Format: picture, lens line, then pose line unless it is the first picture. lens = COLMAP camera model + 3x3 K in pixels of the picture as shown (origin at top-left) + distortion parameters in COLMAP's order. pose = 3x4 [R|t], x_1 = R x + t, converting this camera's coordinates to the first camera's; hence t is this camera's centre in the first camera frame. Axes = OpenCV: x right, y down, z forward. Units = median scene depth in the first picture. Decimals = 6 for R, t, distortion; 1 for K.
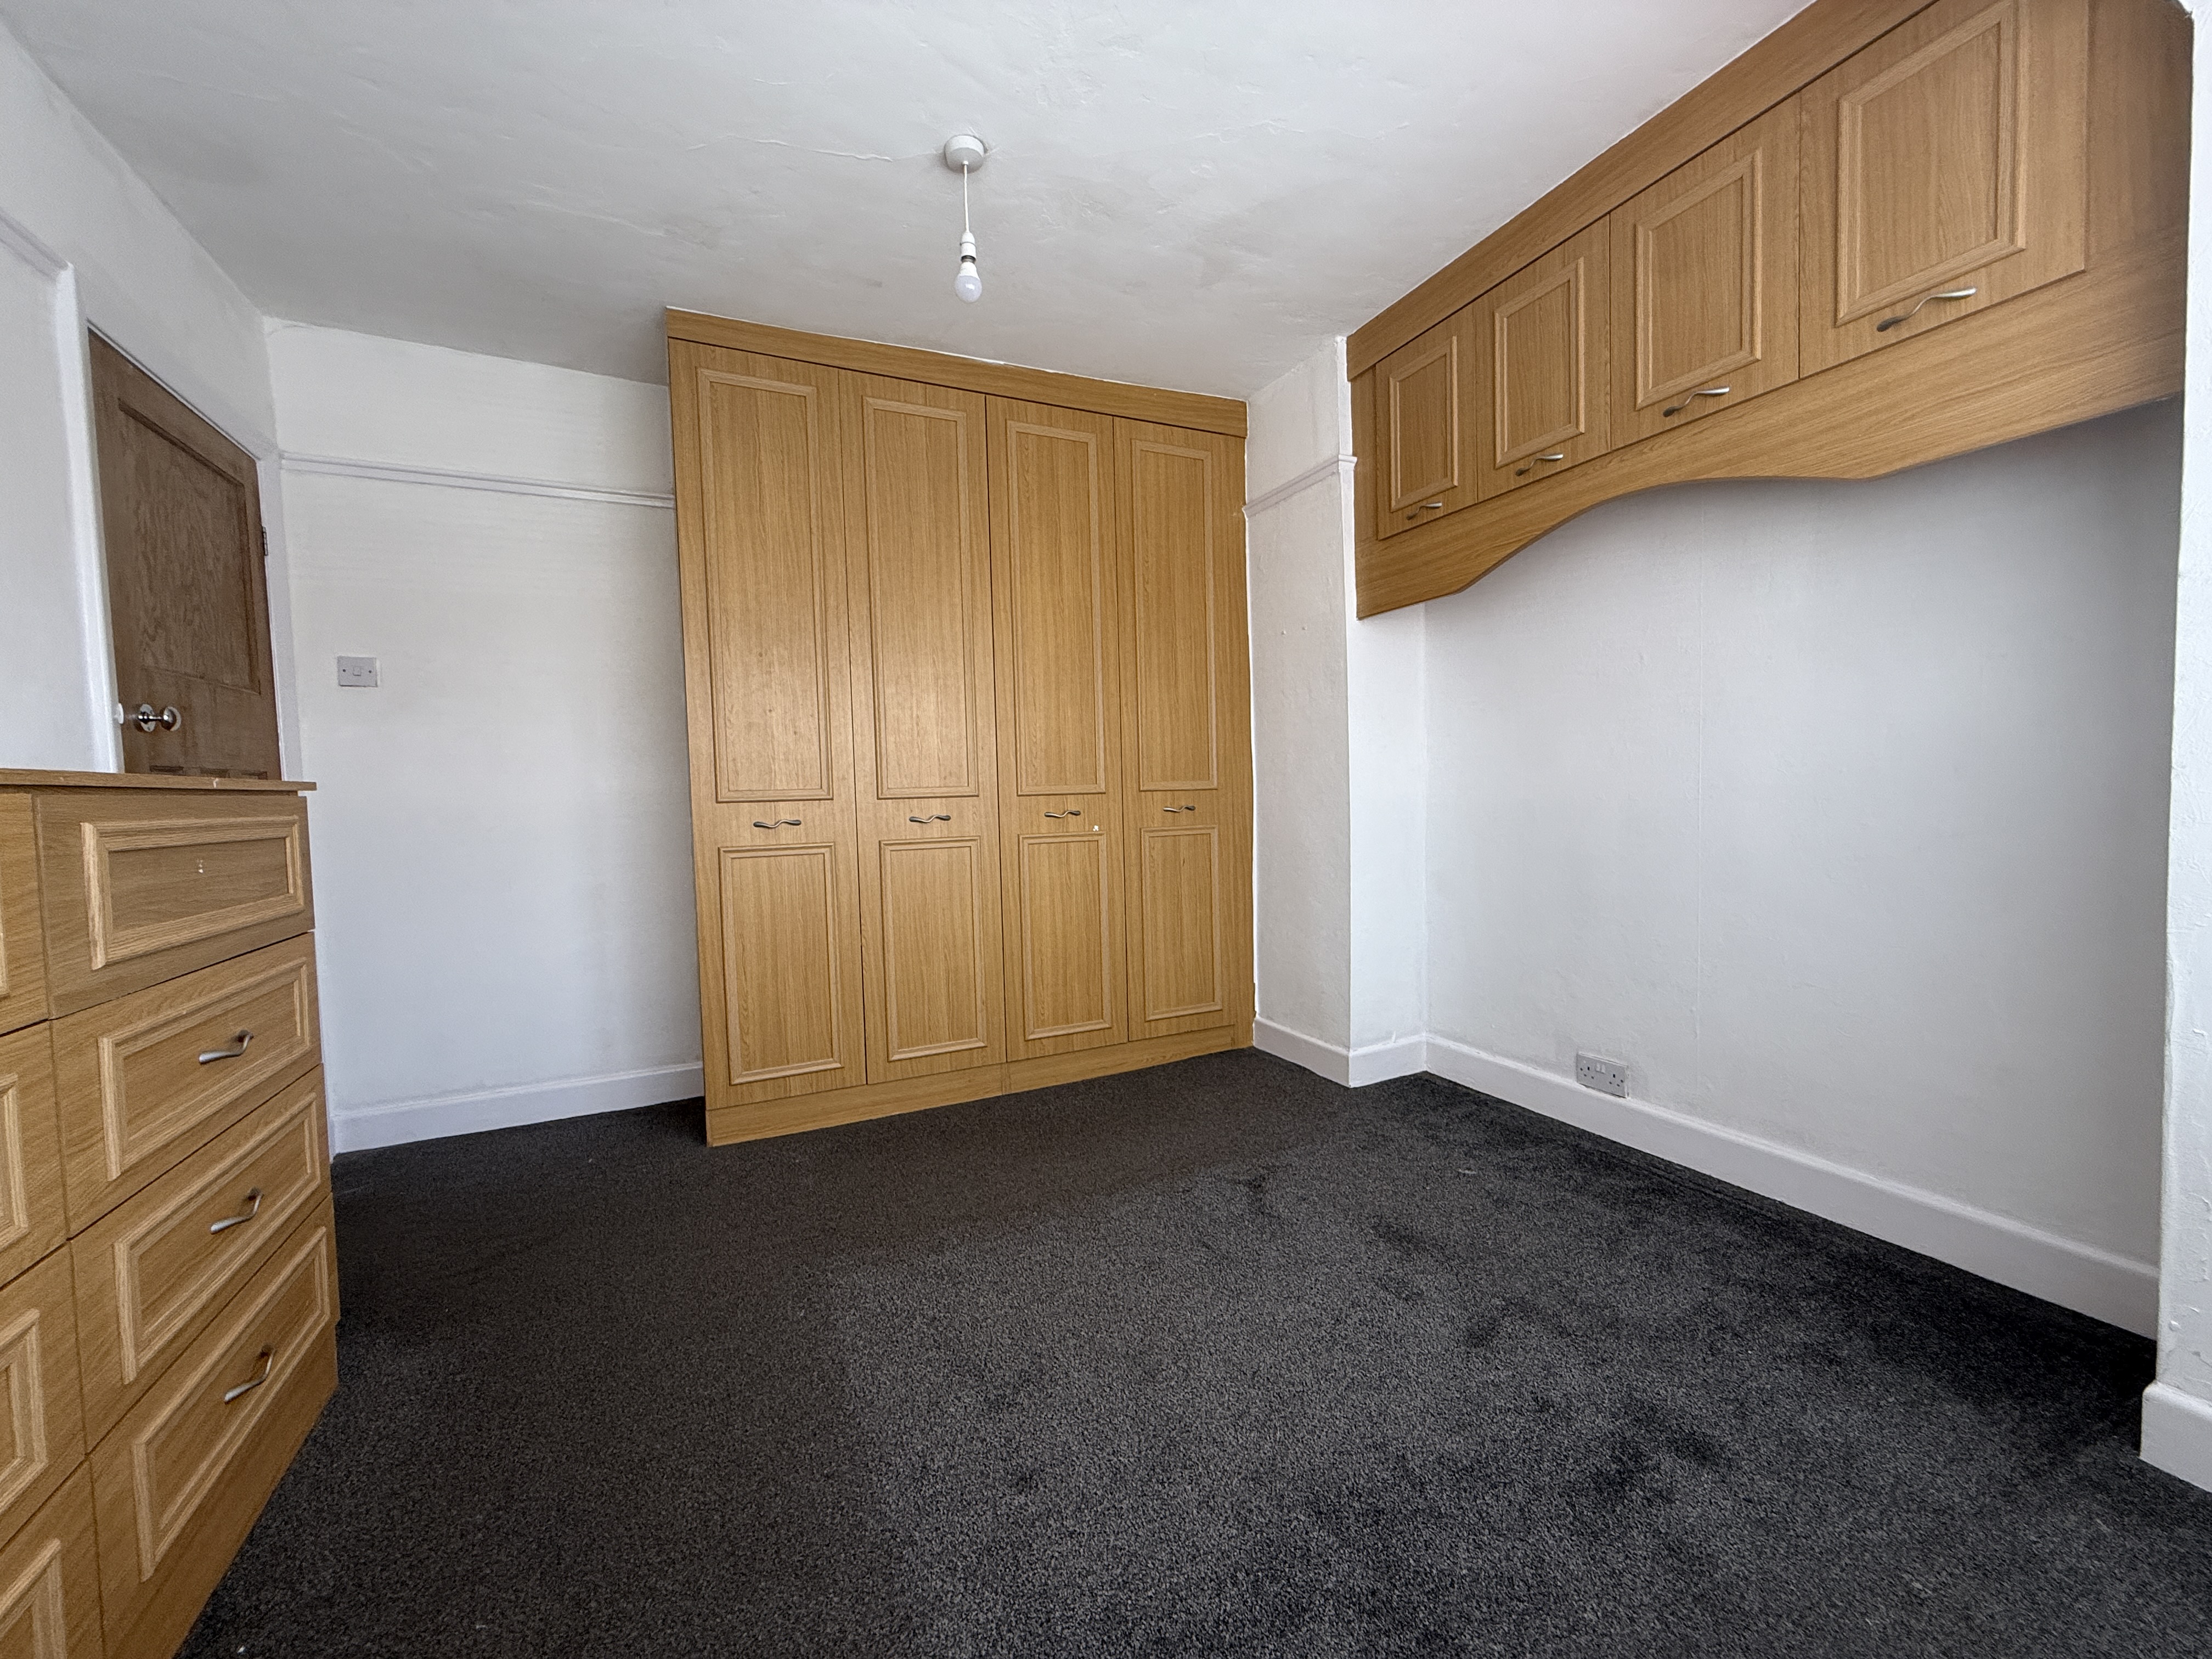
lens RADIAL K [[880.1, 0, 1099.5], [0, 880.1, 827.8], [0, 0, 1]] dist [-0.002152, -0.000080]
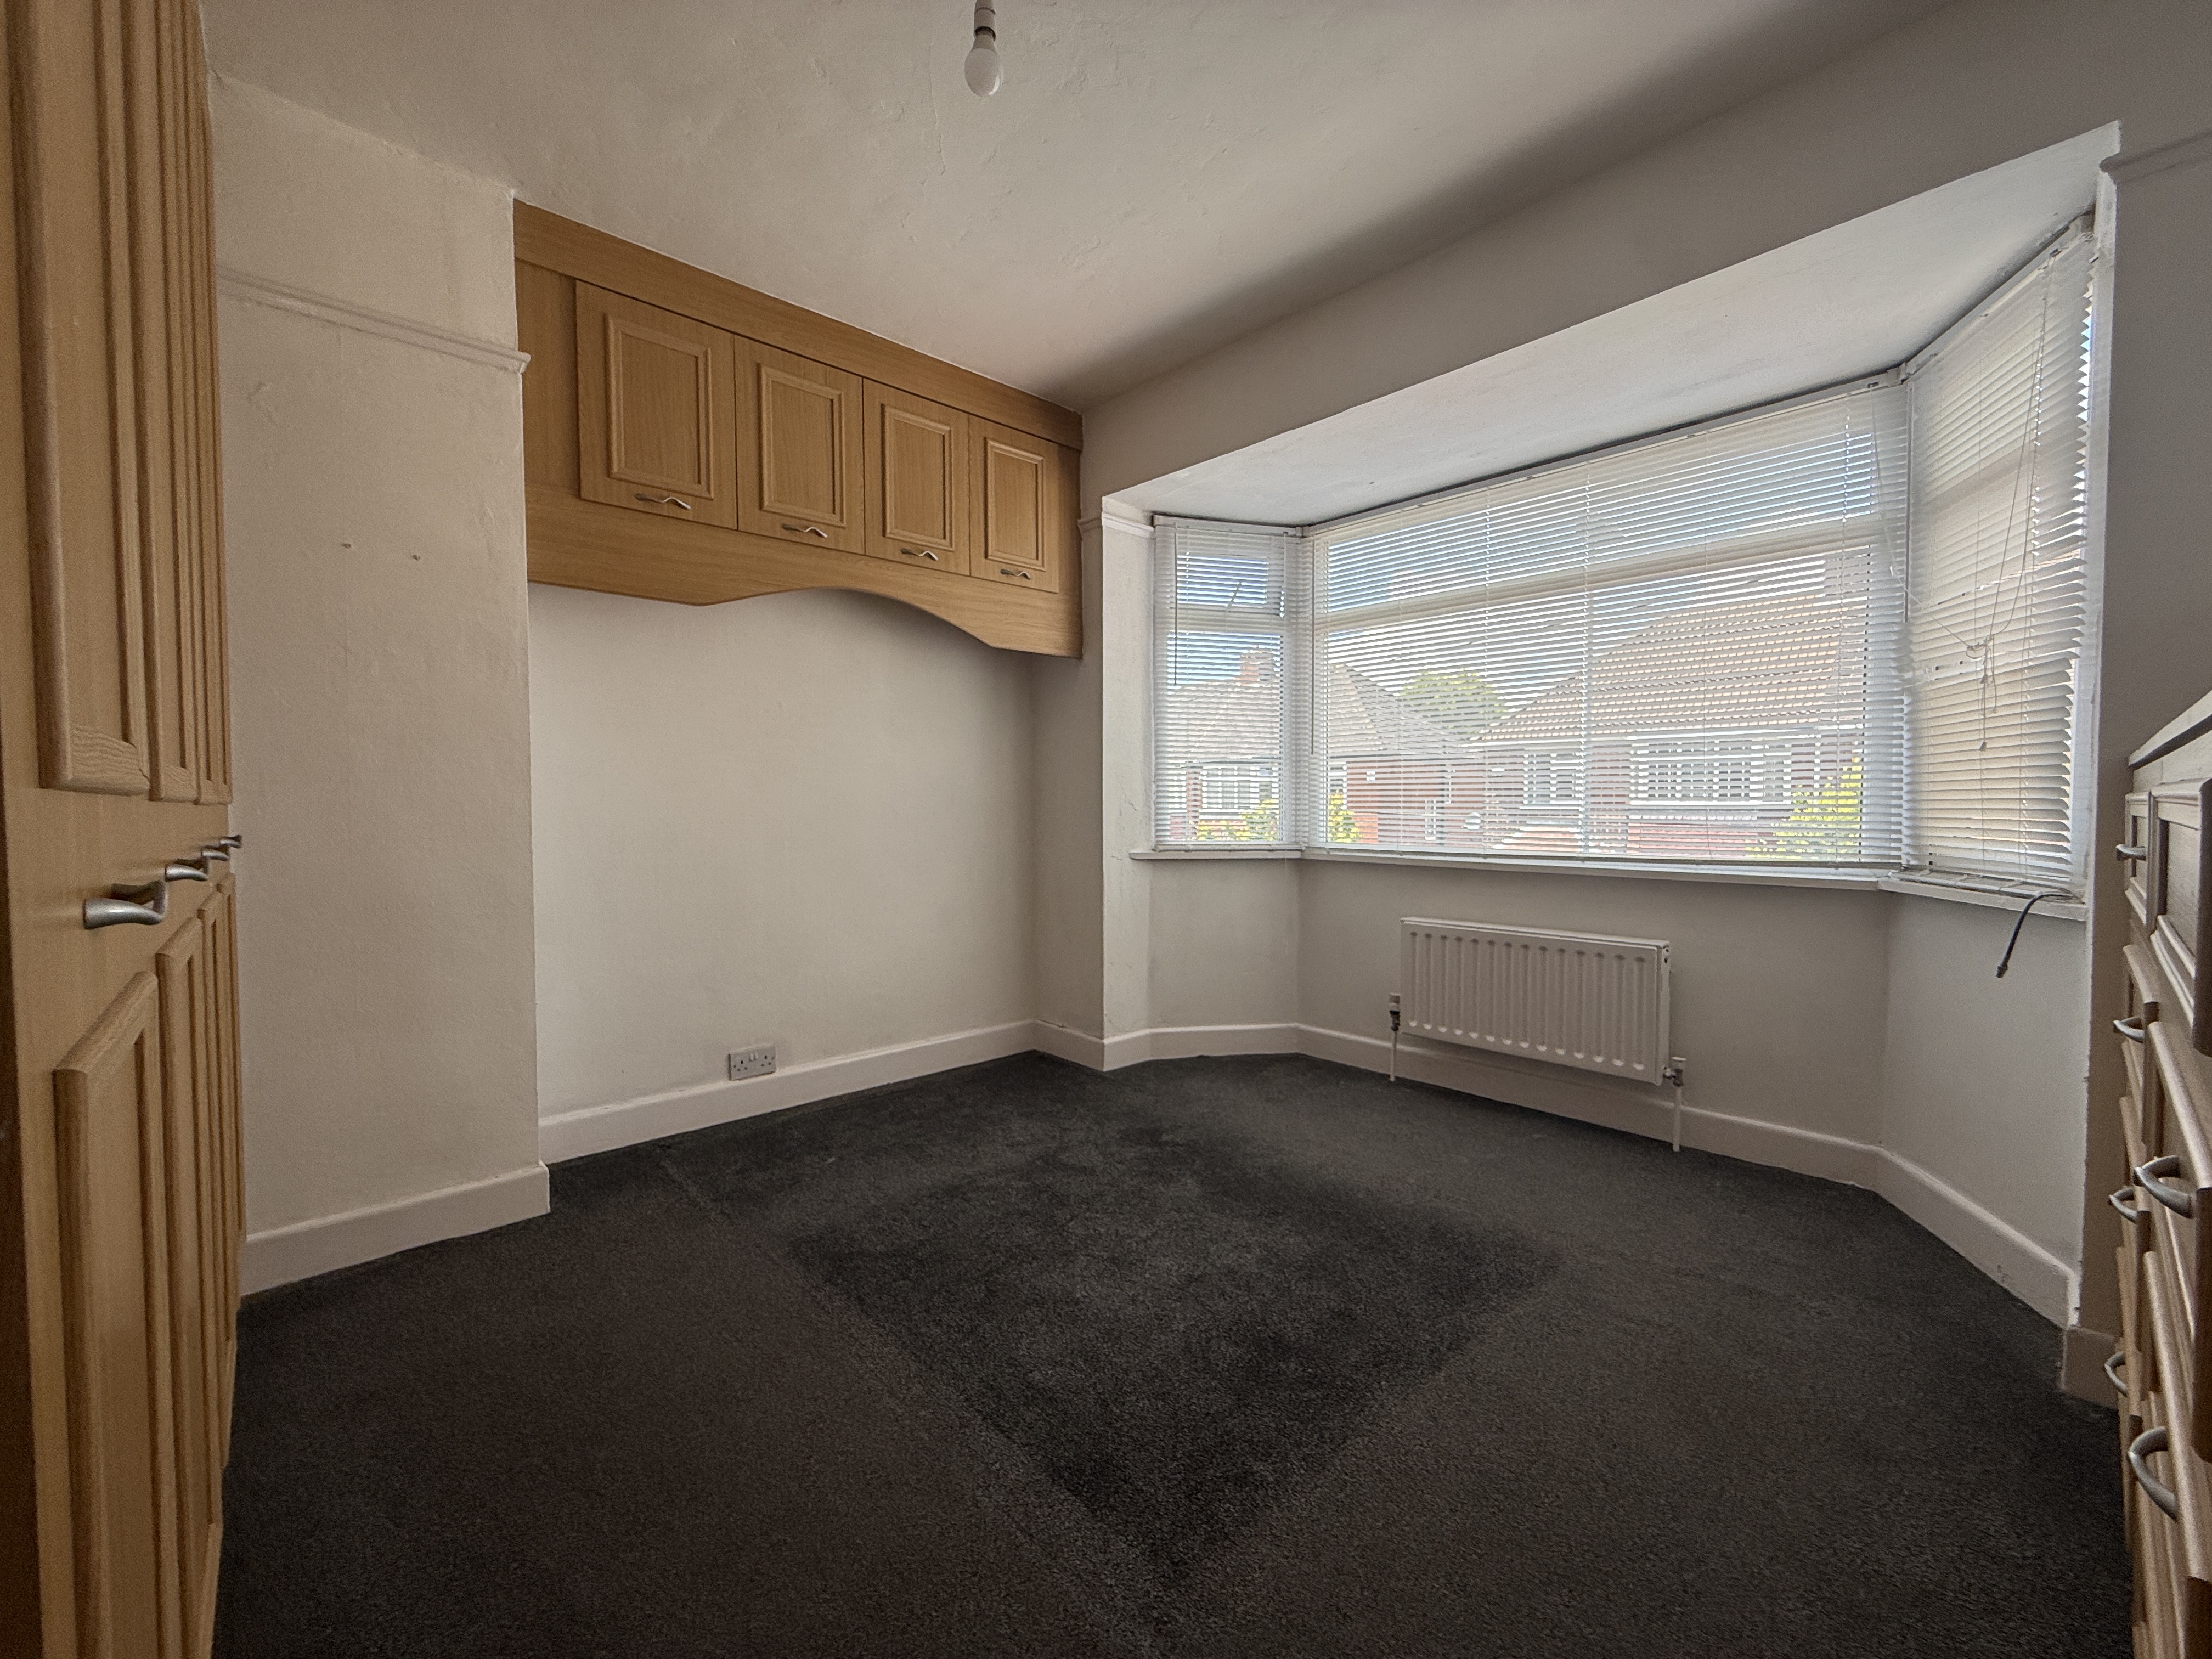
lens RADIAL K [[880.1, 0, 1099.5], [0, 880.1, 827.8], [0, 0, 1]] dist [-0.002152, -0.000080]
pose [[-0.296986, 0.004522, 0.954871, -0.666787], [0.054729, 0.998426, 0.012293, -0.012195], [-0.953312, 0.055910, -0.296766, 0.913435]]
